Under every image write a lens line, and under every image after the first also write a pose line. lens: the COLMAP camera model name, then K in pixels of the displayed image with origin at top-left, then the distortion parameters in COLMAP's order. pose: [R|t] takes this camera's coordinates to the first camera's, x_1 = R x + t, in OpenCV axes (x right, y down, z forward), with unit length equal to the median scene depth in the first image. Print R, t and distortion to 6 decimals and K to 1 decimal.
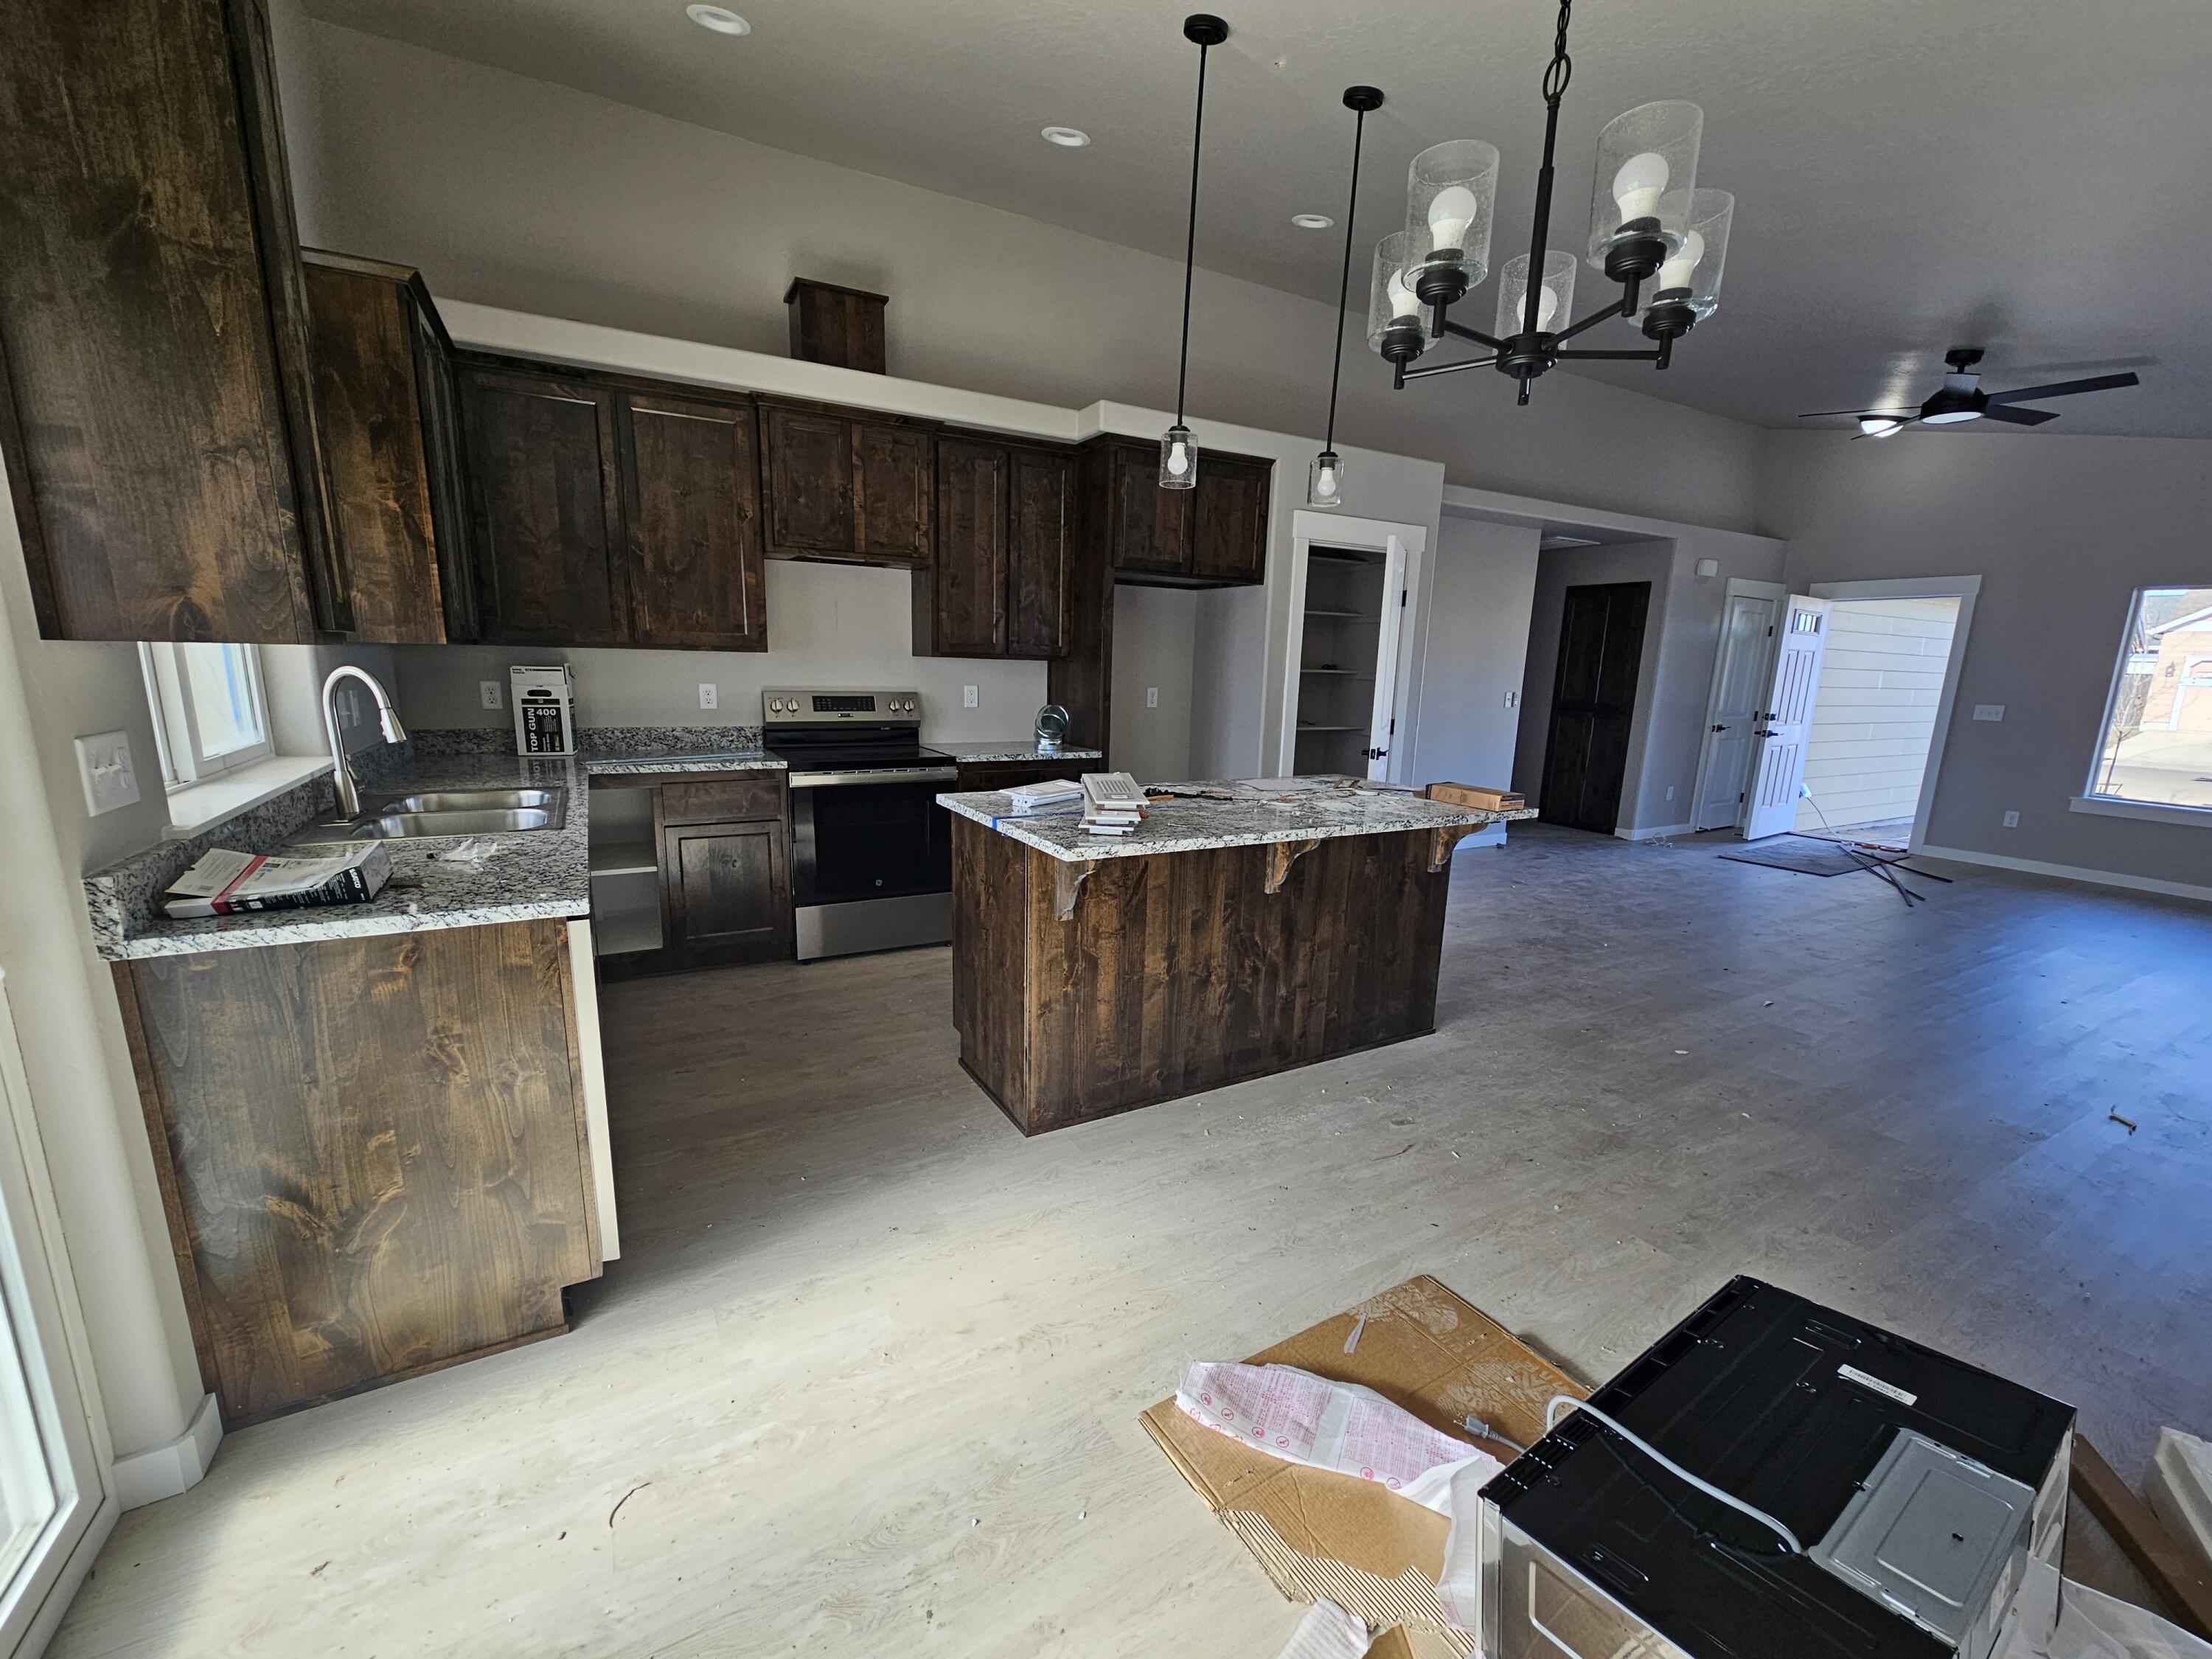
lens RADIAL K [[899.5, 0, 1096.5], [0, 899.5, 841.5], [0, 0, 1]] dist [-0.007840, -0.000609]
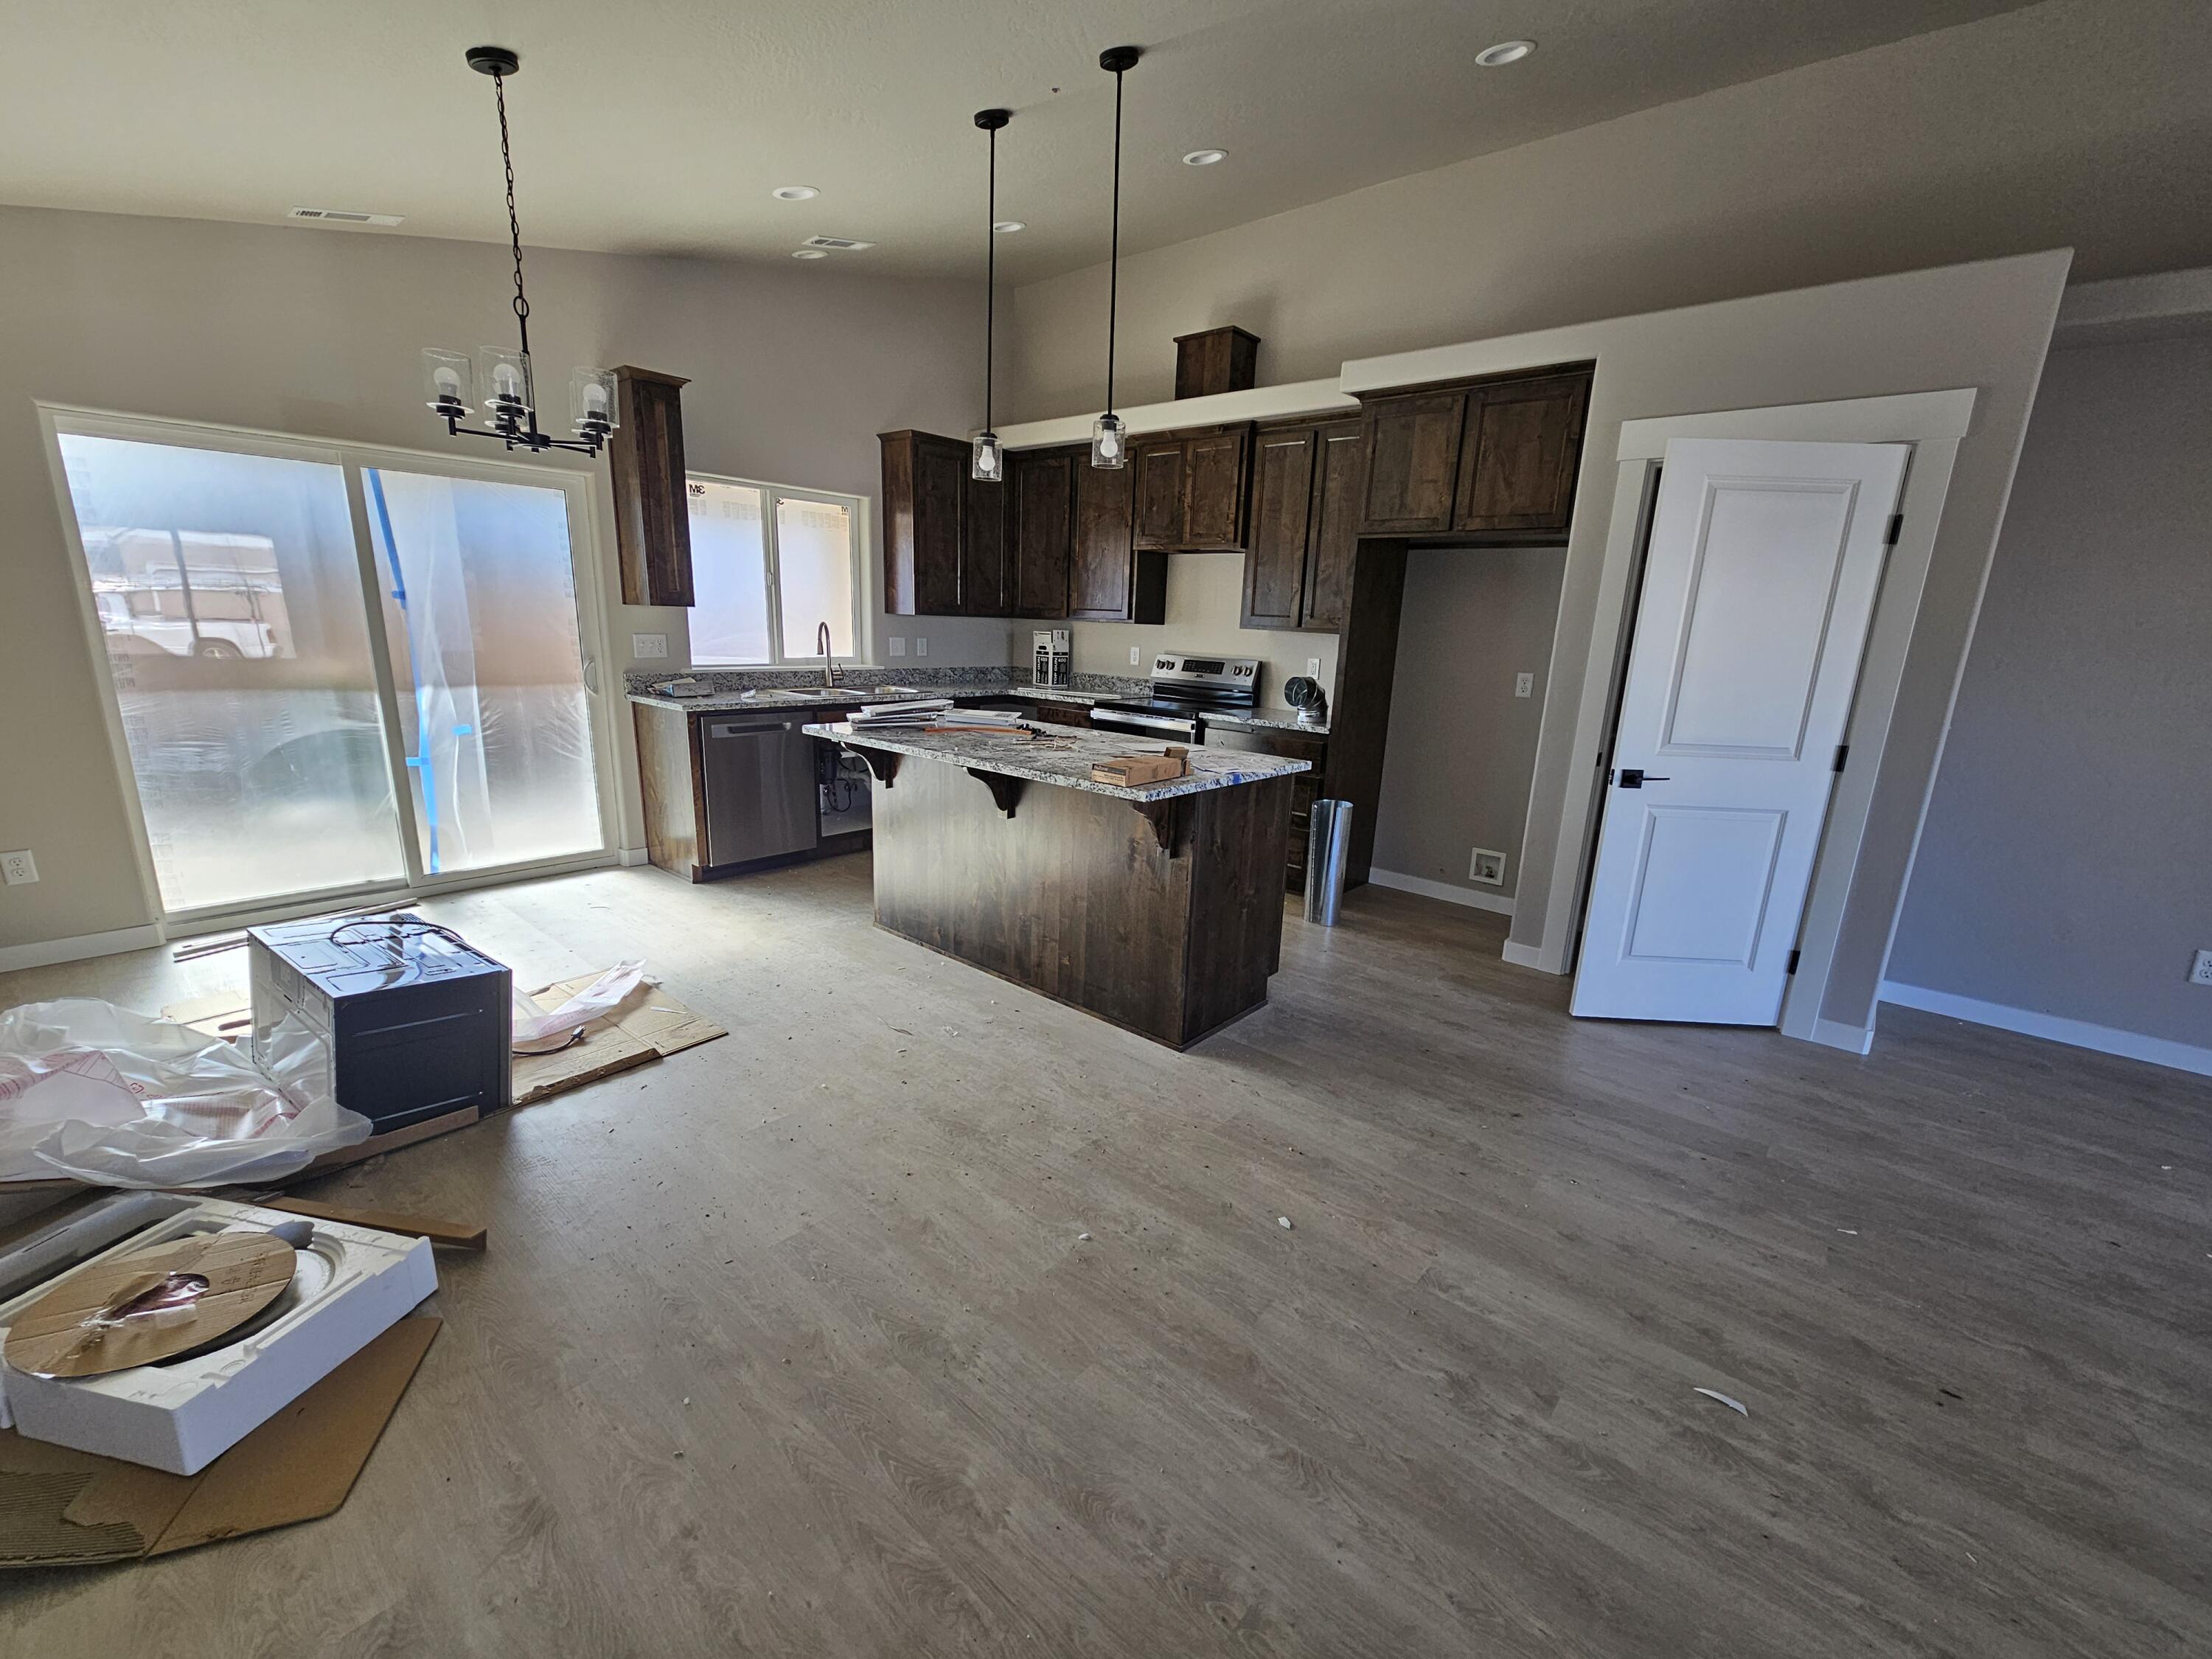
lens RADIAL K [[899.5, 0, 1098.7], [0, 899.5, 835.0], [0, 0, 1]] dist [-0.007840, -0.000609]
pose [[0.344298, 0.208609, -0.915391, 0.942172], [-0.216455, 0.966374, 0.138814, -0.079287], [0.913568, 0.150347, 0.377875, 0.487570]]
